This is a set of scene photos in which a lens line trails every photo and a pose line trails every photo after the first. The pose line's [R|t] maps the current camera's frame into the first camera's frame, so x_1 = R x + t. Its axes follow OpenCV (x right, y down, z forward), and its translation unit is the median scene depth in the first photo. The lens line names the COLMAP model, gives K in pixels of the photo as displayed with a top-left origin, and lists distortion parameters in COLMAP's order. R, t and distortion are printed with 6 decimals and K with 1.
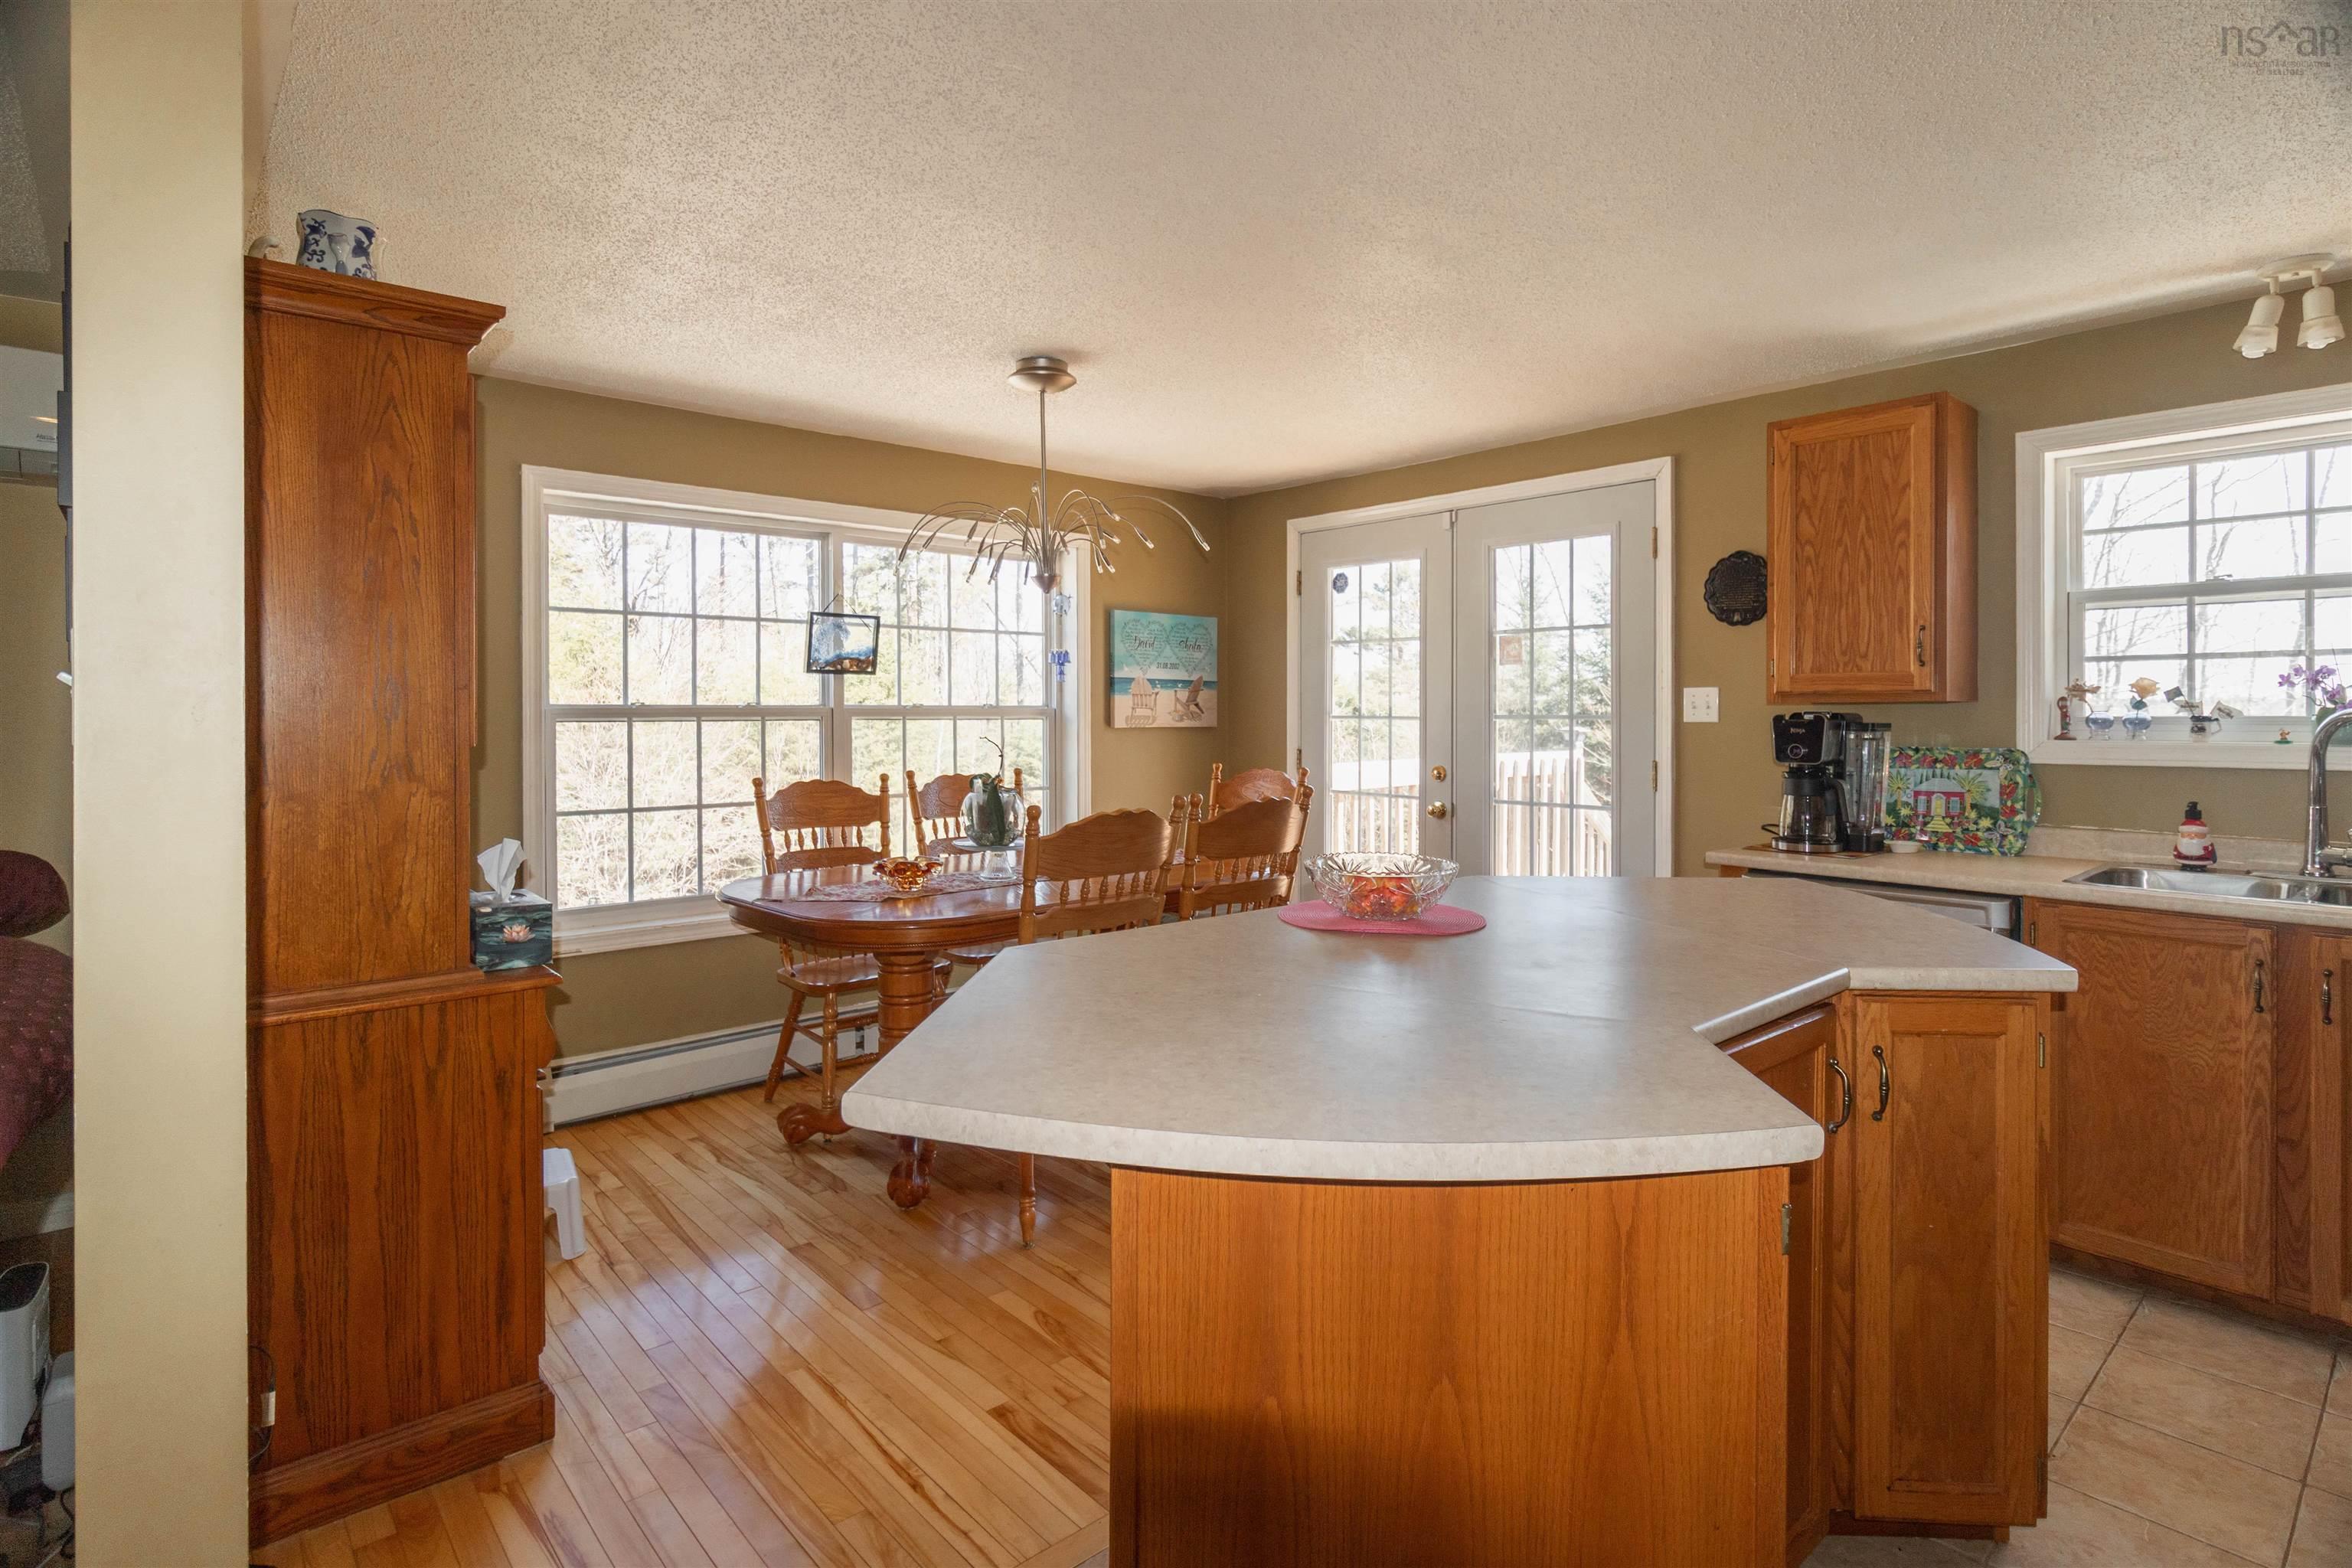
lens RADIAL K [[1171.2, 0, 1175.6], [0, 1171.2, 711.3], [0, 0, 1]] dist [0.000160, 0.000253]
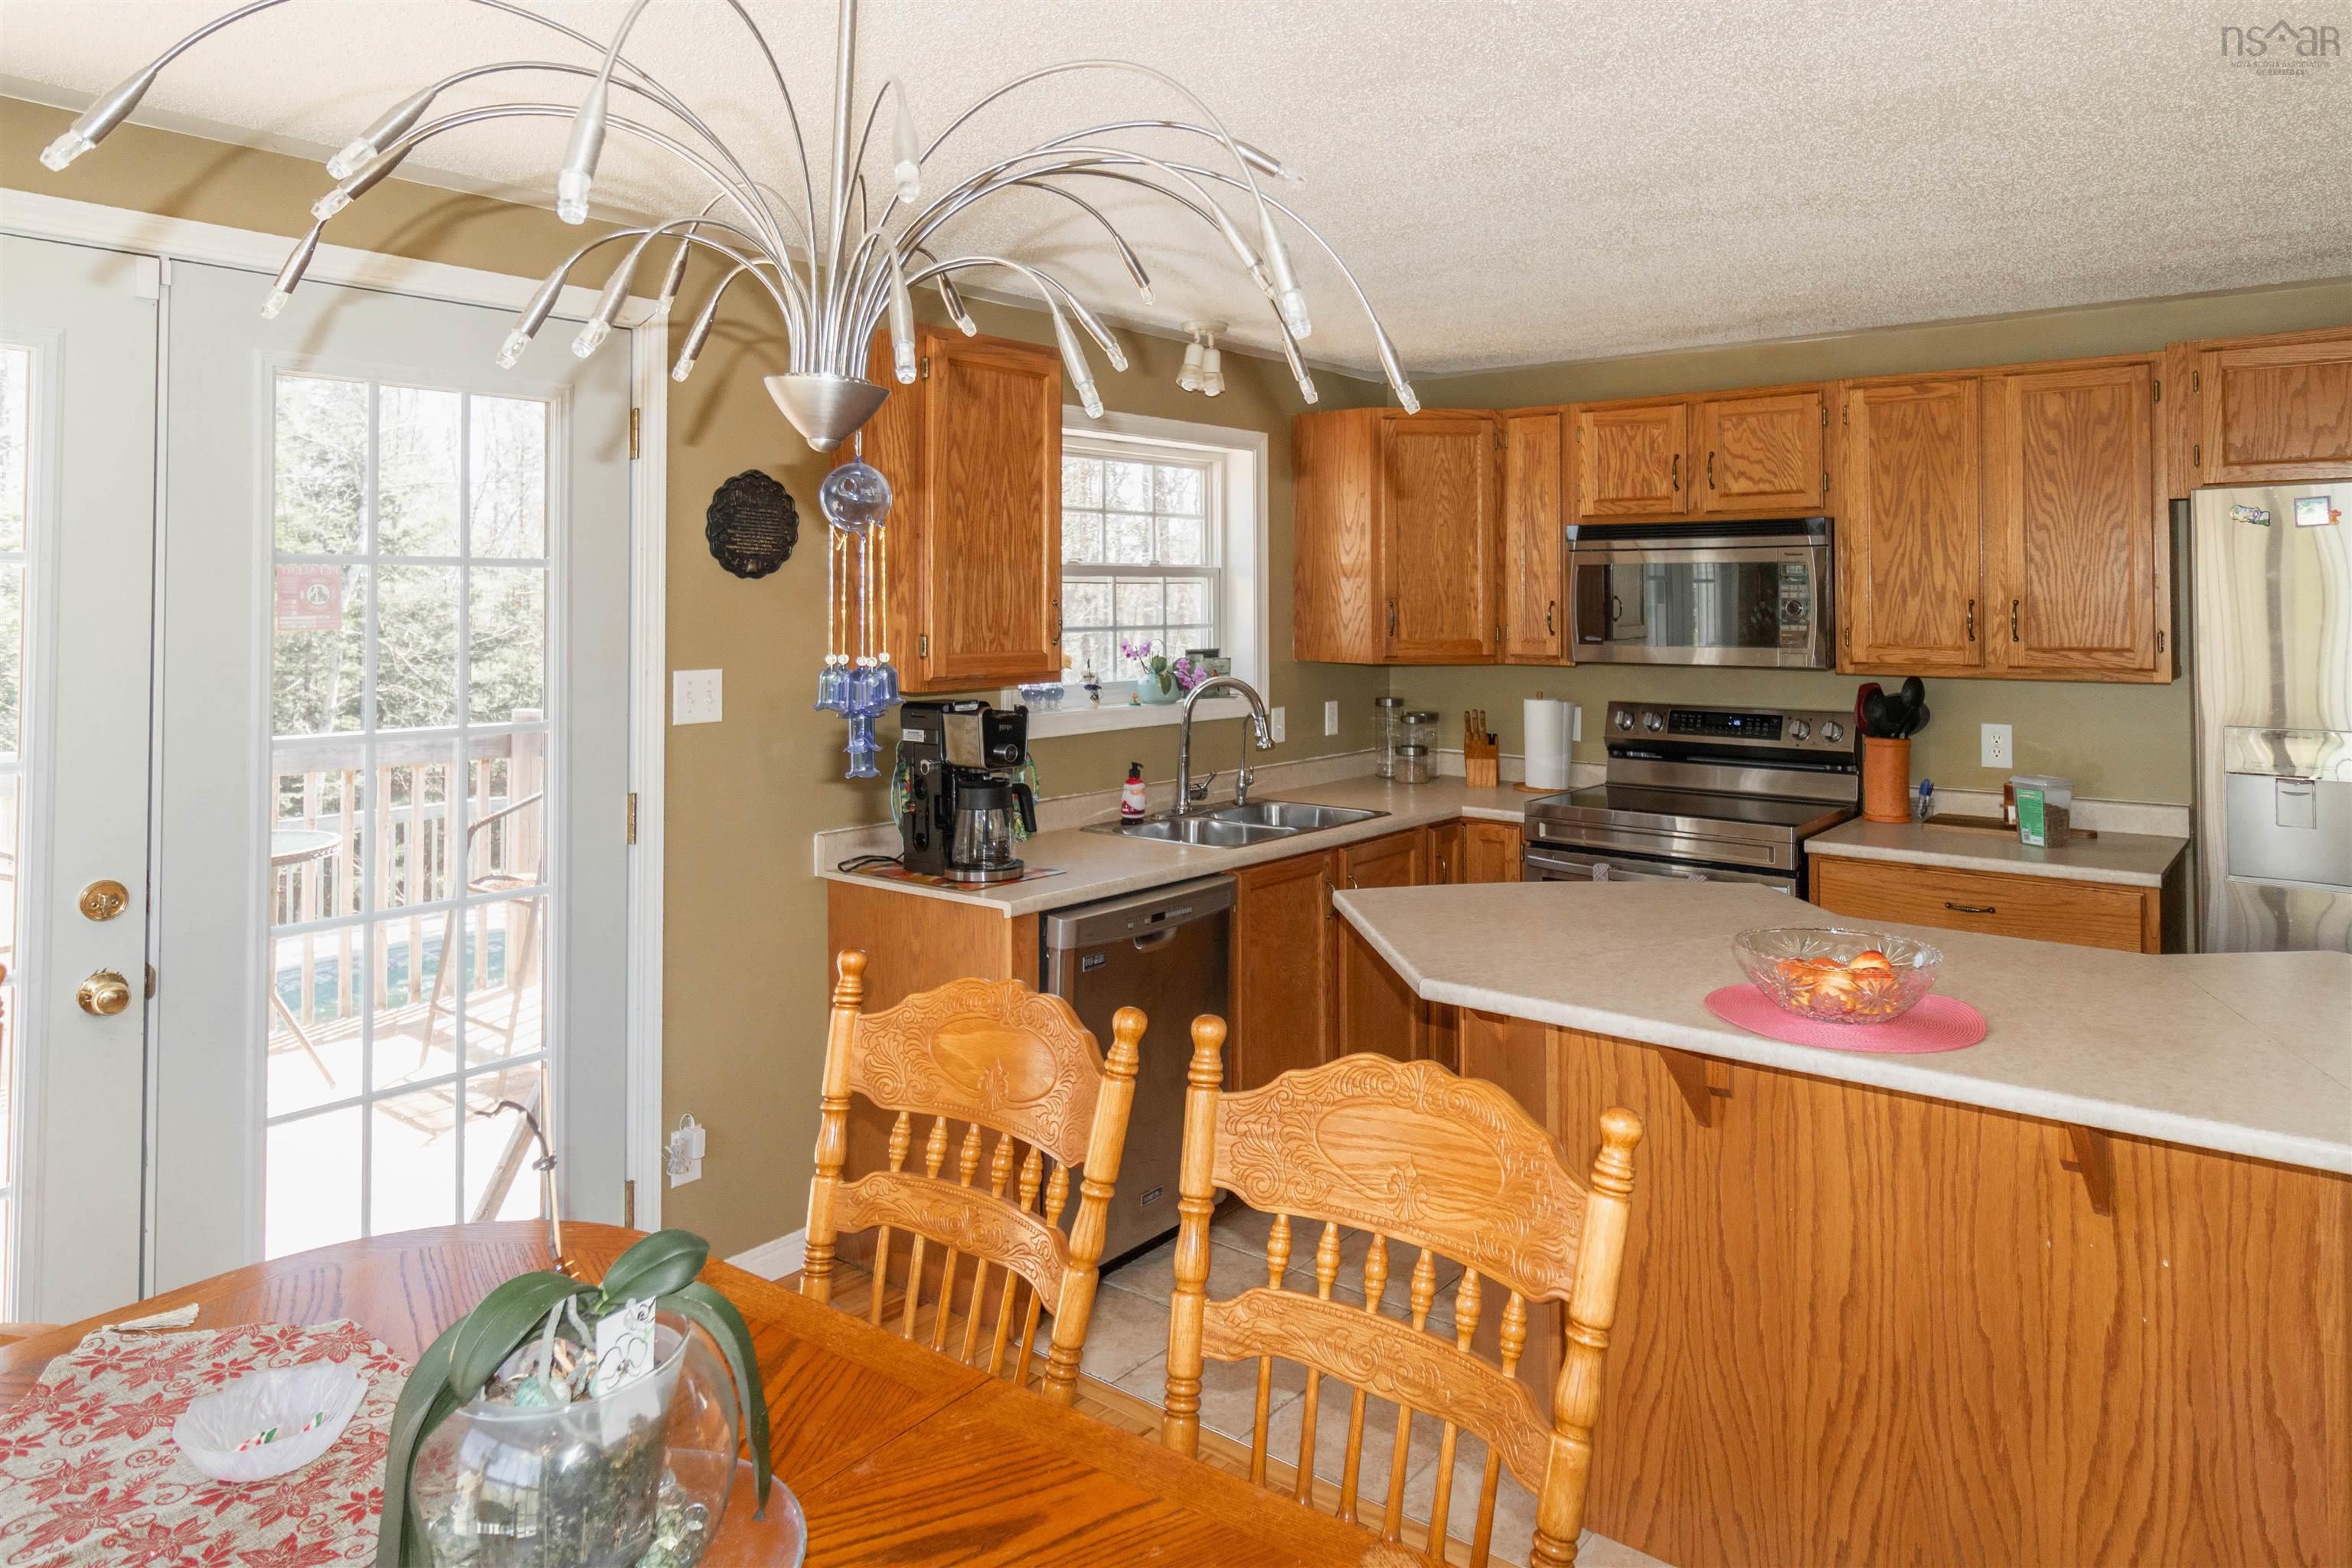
lens RADIAL K [[1478.8, 0, 1170.1], [0, 1478.8, 578.2], [0, 0, 1]] dist [0.000013, 0.001180]
pose [[-0.163000, 0.013165, 0.986538, -0.416940], [0.002122, 0.999913, -0.012993, -0.062113], [-0.986624, -0.000024, -0.163014, 0.907525]]
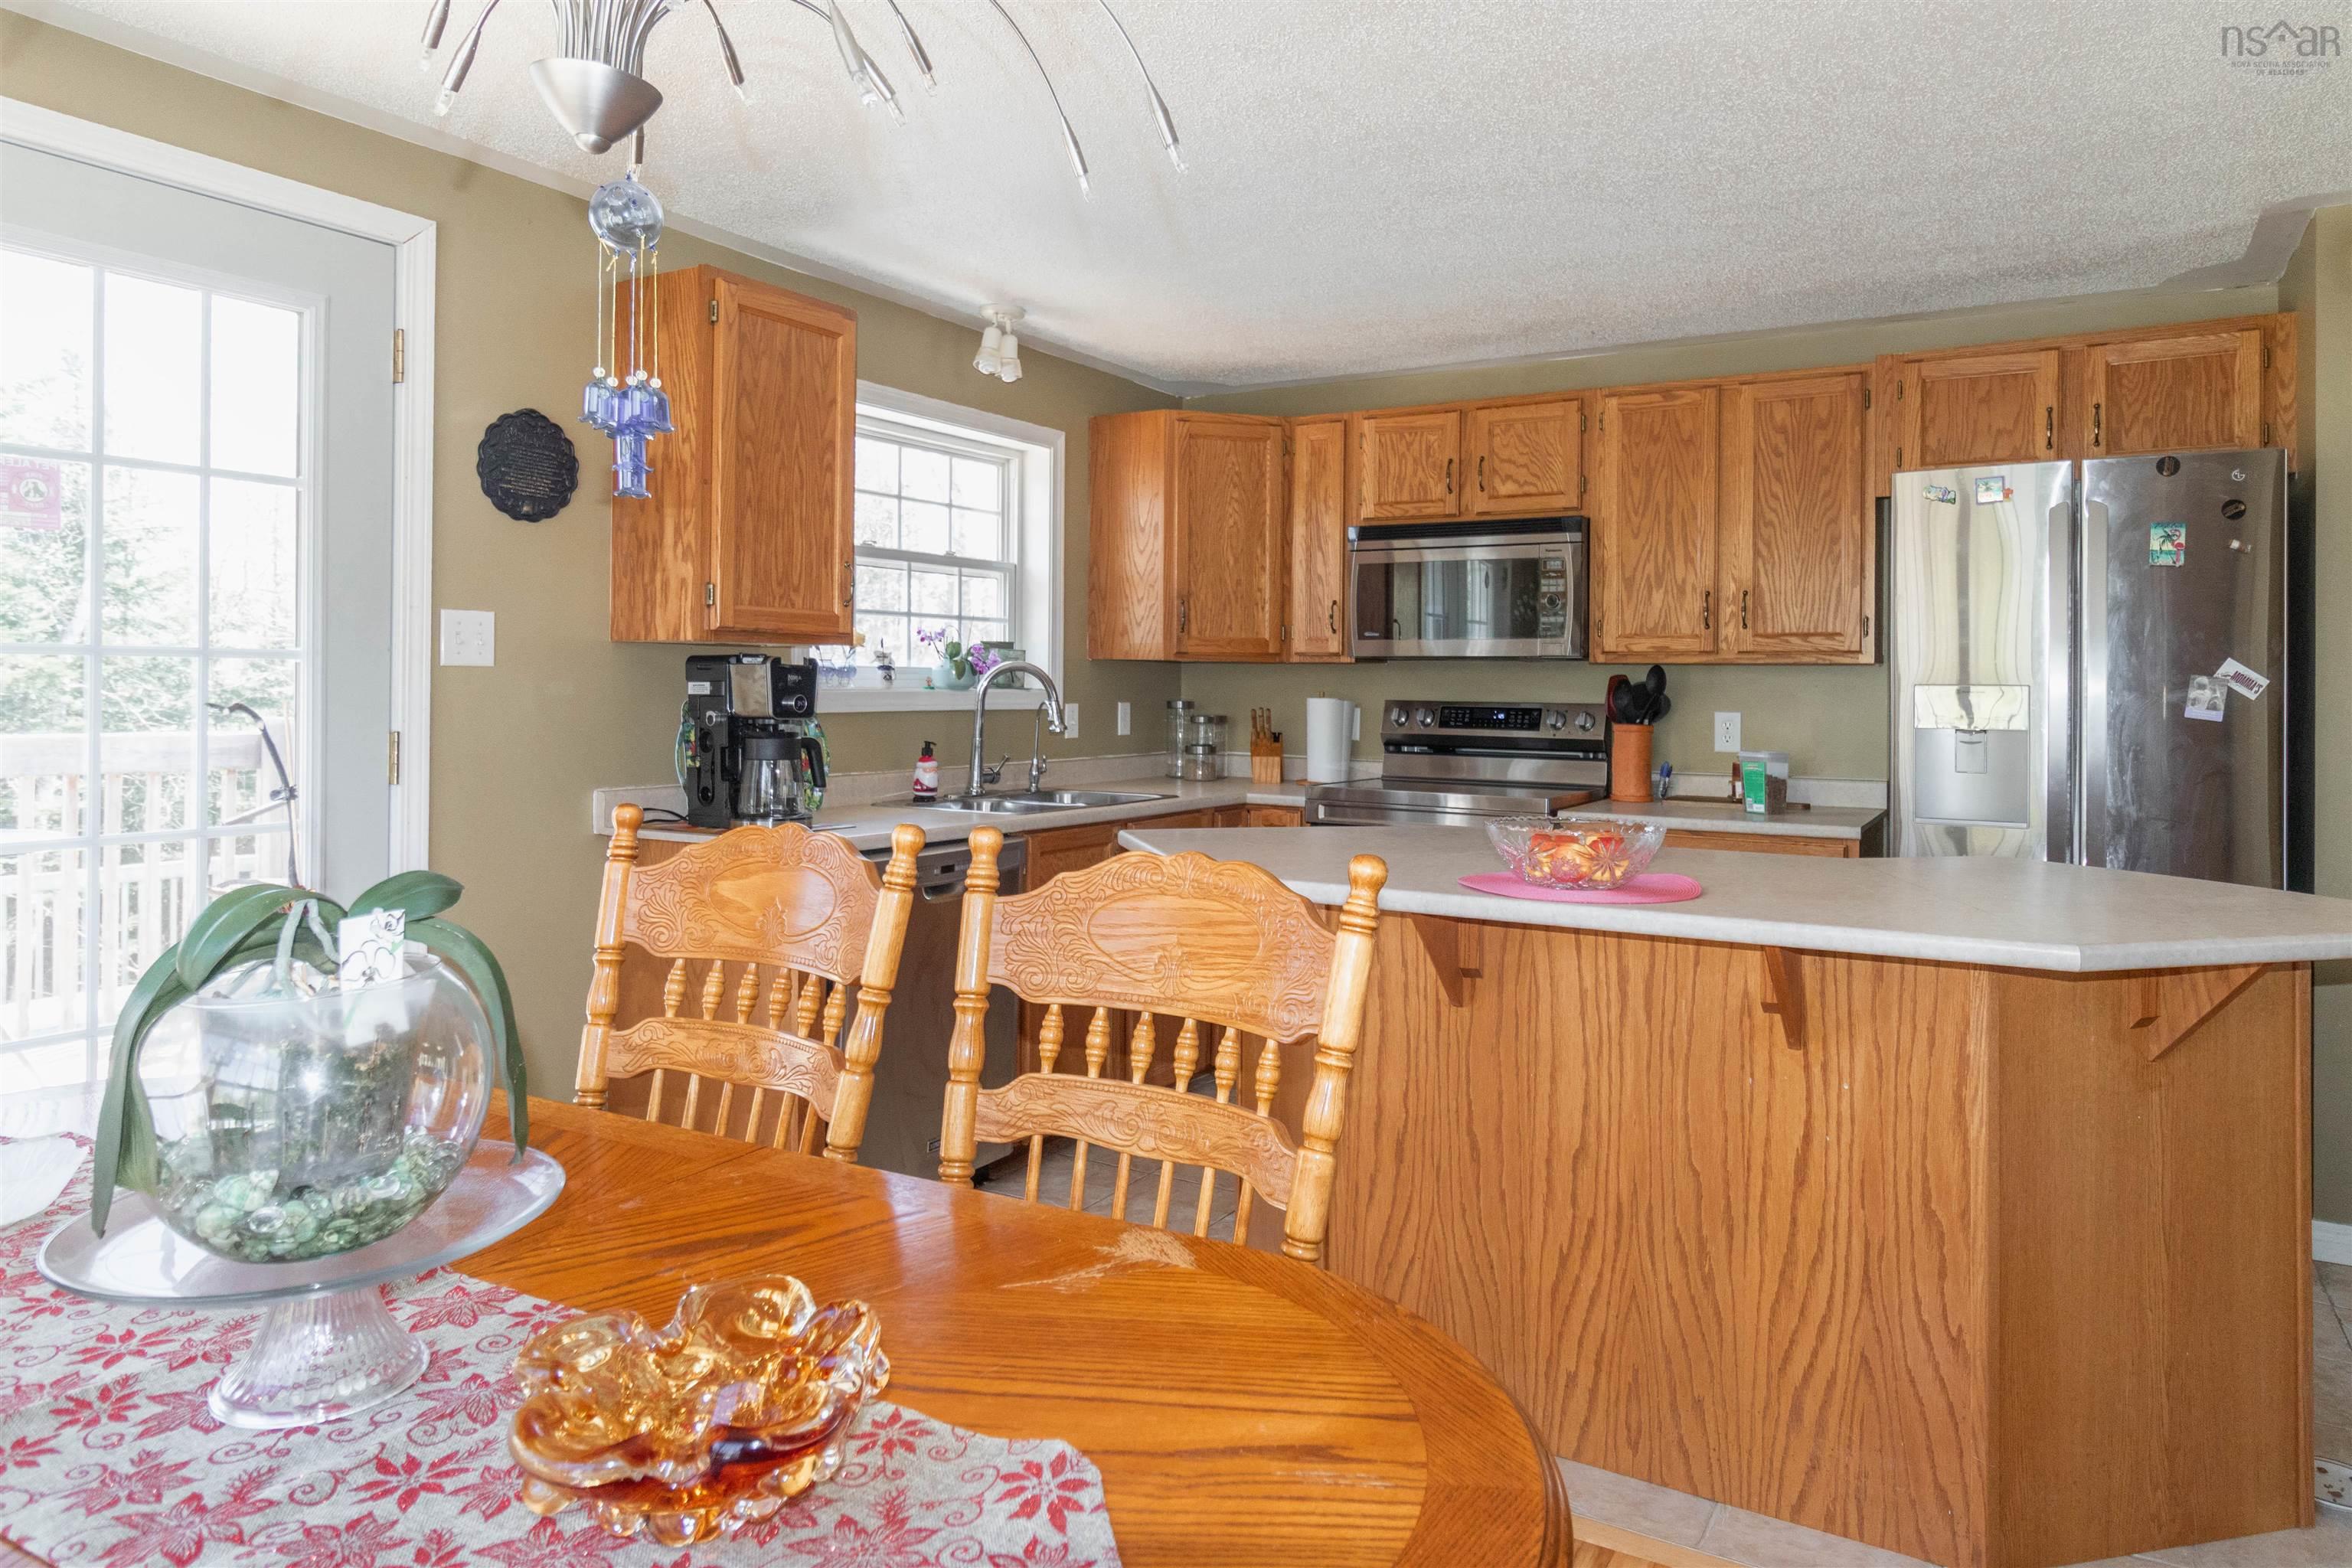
lens RADIAL K [[1458.0, 0, 1184.1], [0, 1458.0, 695.8], [0, 0, 1]] dist [0.000111, 0.001756]
pose [[-0.302597, -0.006960, 0.953093, -0.426792], [-0.009075, 0.999949, 0.004421, 0.018939], [-0.953075, -0.007311, -0.302644, 0.902196]]
